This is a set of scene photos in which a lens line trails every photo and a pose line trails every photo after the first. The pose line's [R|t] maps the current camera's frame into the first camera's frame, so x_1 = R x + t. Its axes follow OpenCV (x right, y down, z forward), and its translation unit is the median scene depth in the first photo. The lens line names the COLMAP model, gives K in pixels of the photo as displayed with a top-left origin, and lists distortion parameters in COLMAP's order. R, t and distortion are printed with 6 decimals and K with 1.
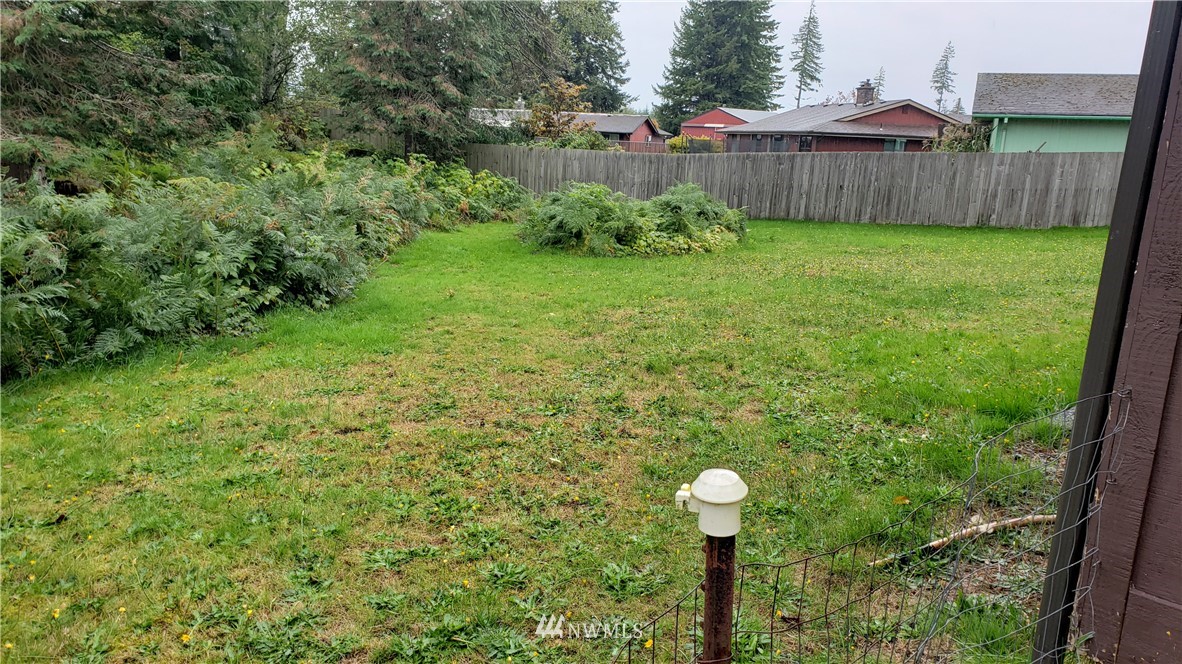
lens RADIAL K [[949.9, 0, 592.3], [0, 949.9, 411.7], [0, 0, 1]] dist [0.074641, -0.134409]
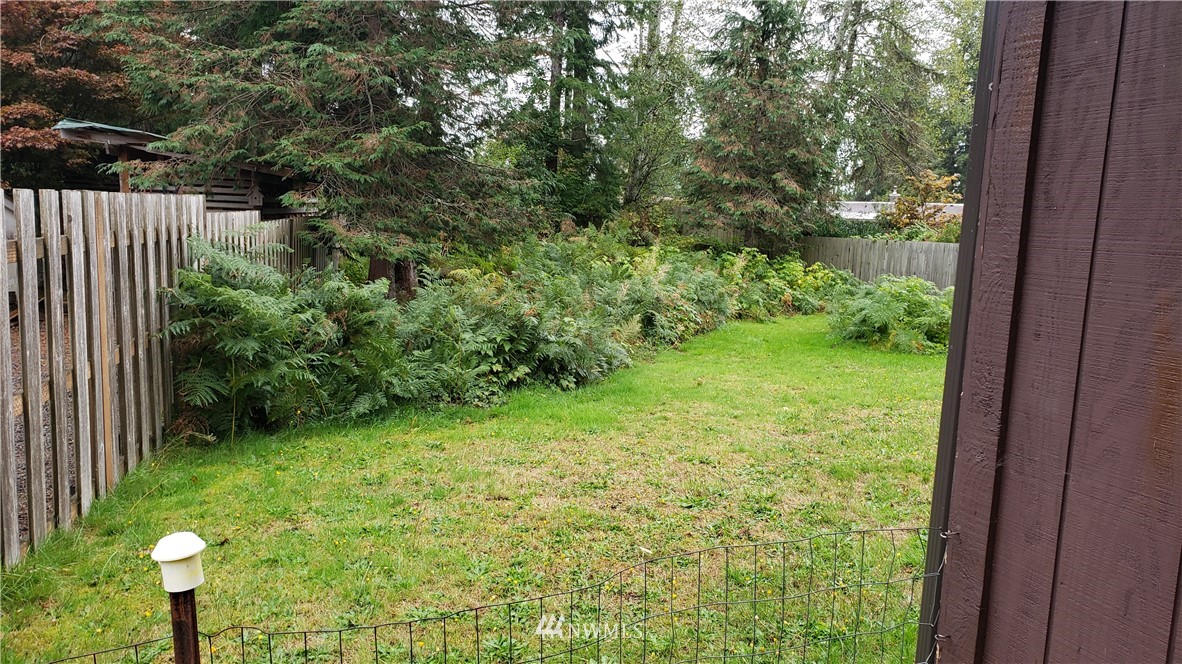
lens RADIAL K [[949.9, 0, 592.3], [0, 949.9, 411.7], [0, 0, 1]] dist [0.074641, -0.134409]
pose [[0.905537, 0.072450, -0.418036, 0.124568], [-0.110768, 0.991510, -0.068103, -0.007220], [0.409553, 0.107975, 0.905874, 0.024758]]
